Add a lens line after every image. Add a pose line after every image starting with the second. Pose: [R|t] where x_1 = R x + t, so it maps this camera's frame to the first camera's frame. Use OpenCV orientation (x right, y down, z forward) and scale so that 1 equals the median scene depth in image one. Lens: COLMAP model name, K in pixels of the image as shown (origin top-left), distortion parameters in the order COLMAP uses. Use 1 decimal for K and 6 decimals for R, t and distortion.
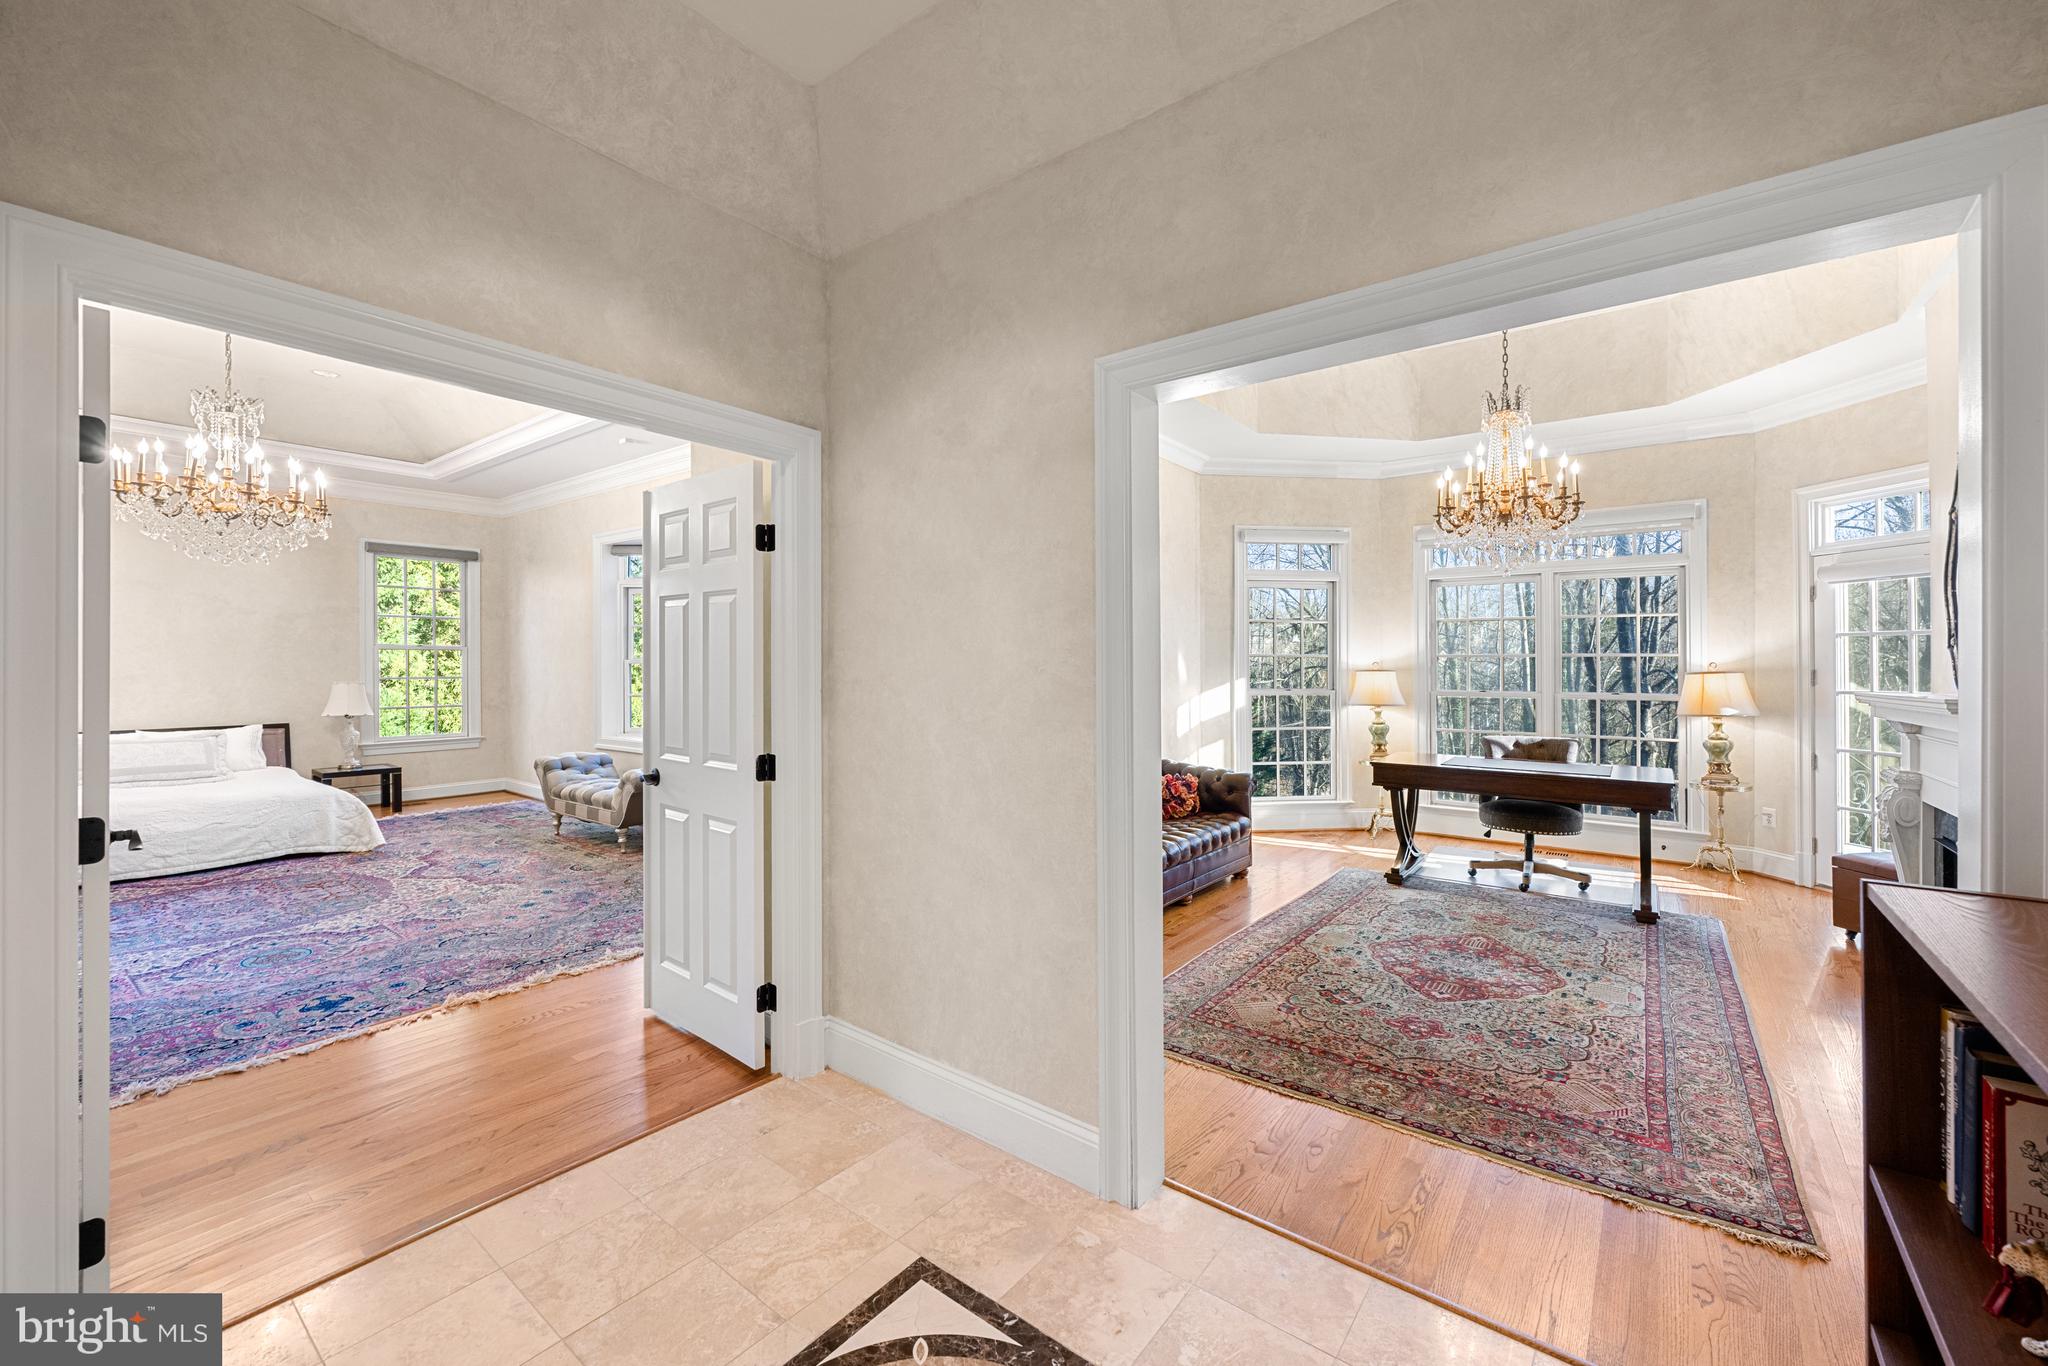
lens RADIAL K [[811.8, 0, 1017.4], [0, 811.8, 675.7], [0, 0, 1]] dist [-0.001058, -0.000217]
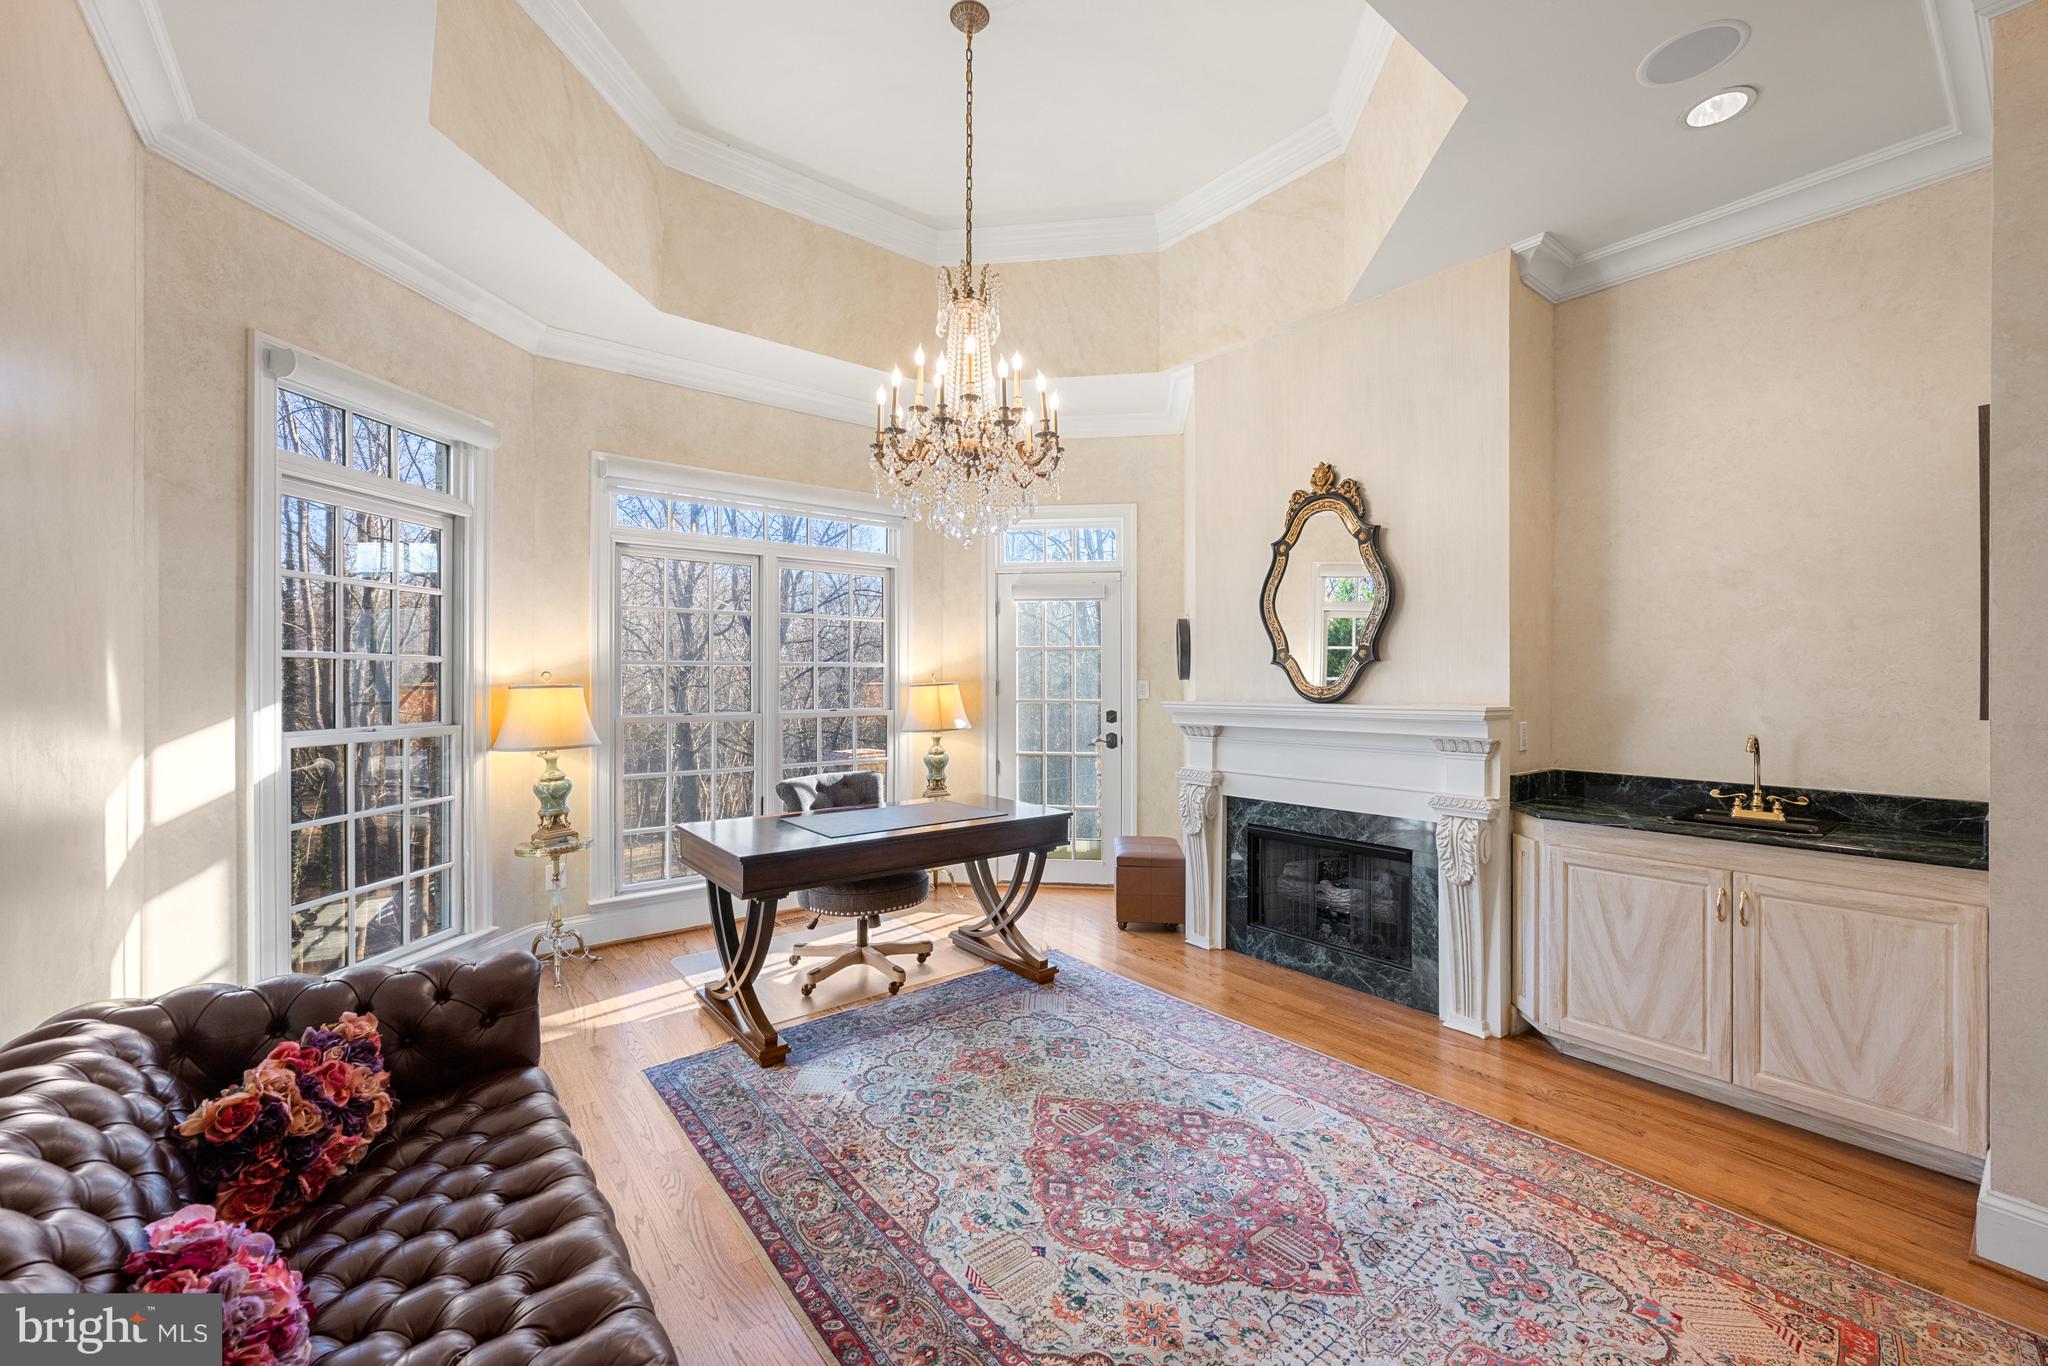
lens RADIAL K [[811.8, 0, 1017.4], [0, 811.8, 675.7], [0, 0, 1]] dist [-0.001058, -0.000217]
pose [[0.235125, -0.000457, 0.971965, -0.041578], [0.013951, 0.999898, -0.002904, -0.009396], [-0.971865, 0.014242, 0.235107, 0.677527]]
